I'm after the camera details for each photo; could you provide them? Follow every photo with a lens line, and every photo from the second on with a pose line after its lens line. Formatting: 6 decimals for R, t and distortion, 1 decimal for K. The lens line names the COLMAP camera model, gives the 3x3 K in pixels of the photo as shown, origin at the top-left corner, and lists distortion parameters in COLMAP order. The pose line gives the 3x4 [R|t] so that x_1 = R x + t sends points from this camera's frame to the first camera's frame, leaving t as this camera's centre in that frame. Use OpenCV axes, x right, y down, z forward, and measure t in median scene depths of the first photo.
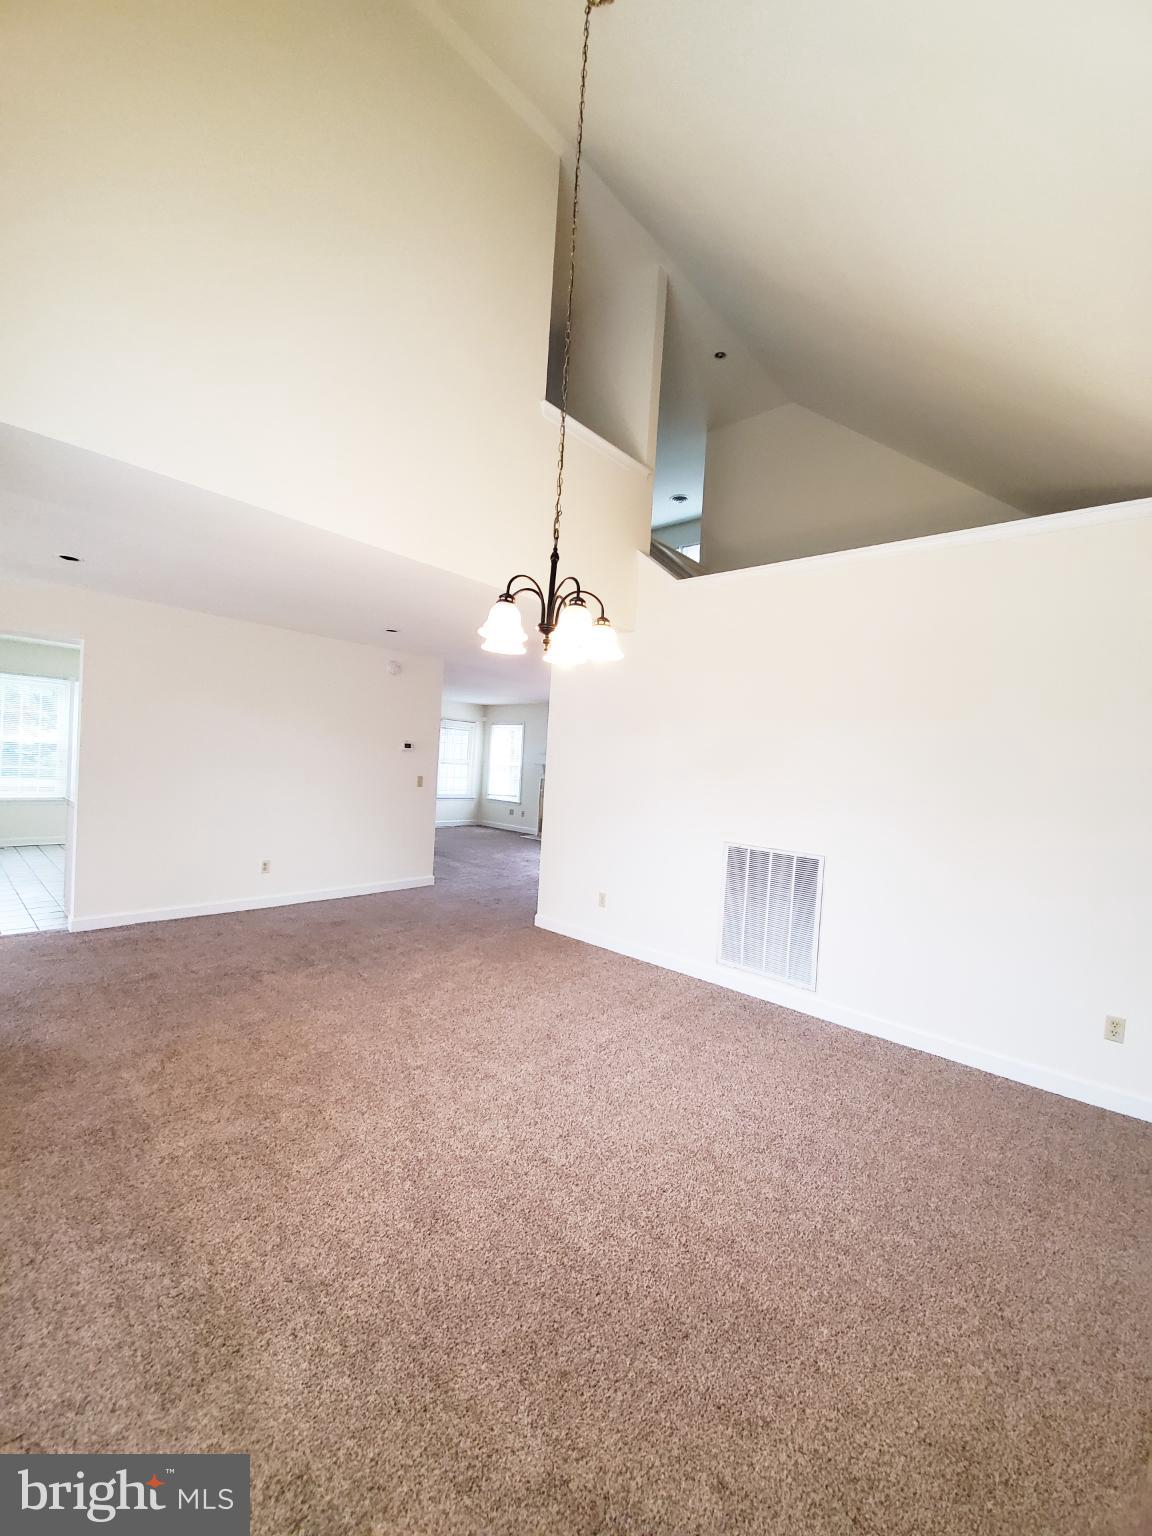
lens RADIAL K [[610.5, 0, 574.5], [0, 610.5, 769.2], [0, 0, 1]] dist [0.023672, -0.018622]
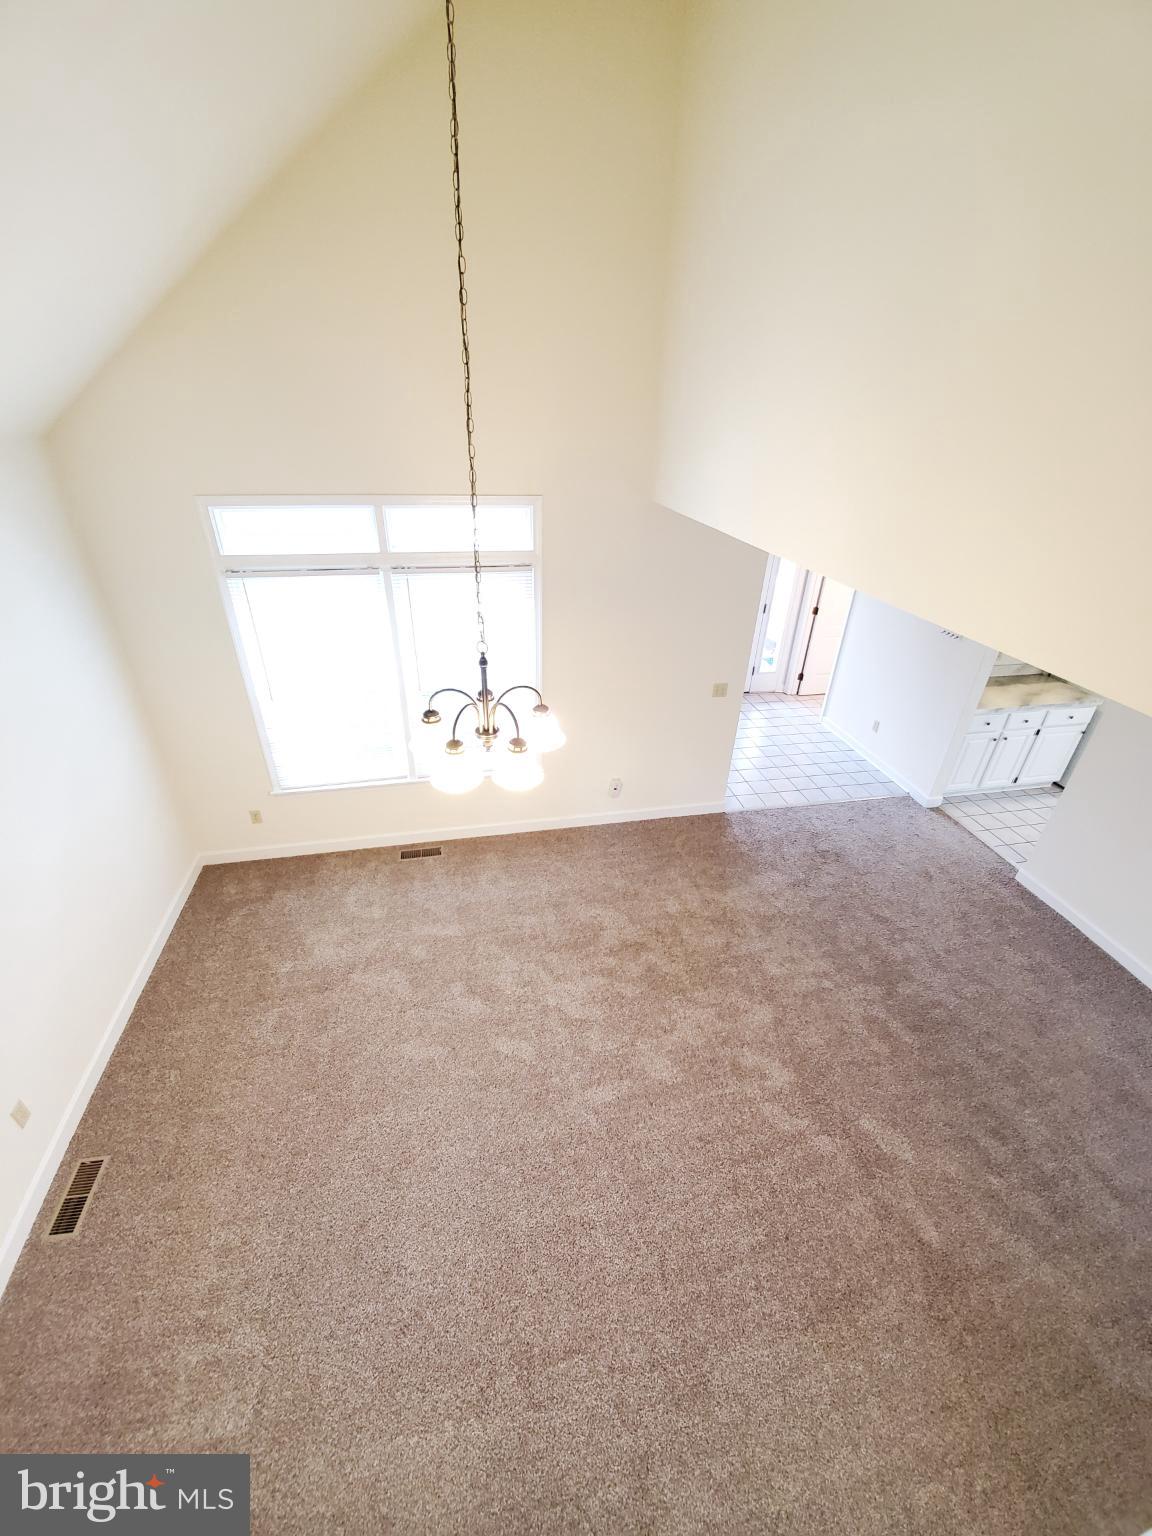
lens RADIAL K [[610.5, 0, 574.5], [0, 610.5, 769.2], [0, 0, 1]] dist [0.023672, -0.018622]
pose [[-0.585598, 0.340651, -0.735549, 0.485955], [-0.068608, 0.883326, 0.463712, -0.502351], [0.807693, 0.322013, -0.493903, 1.310580]]
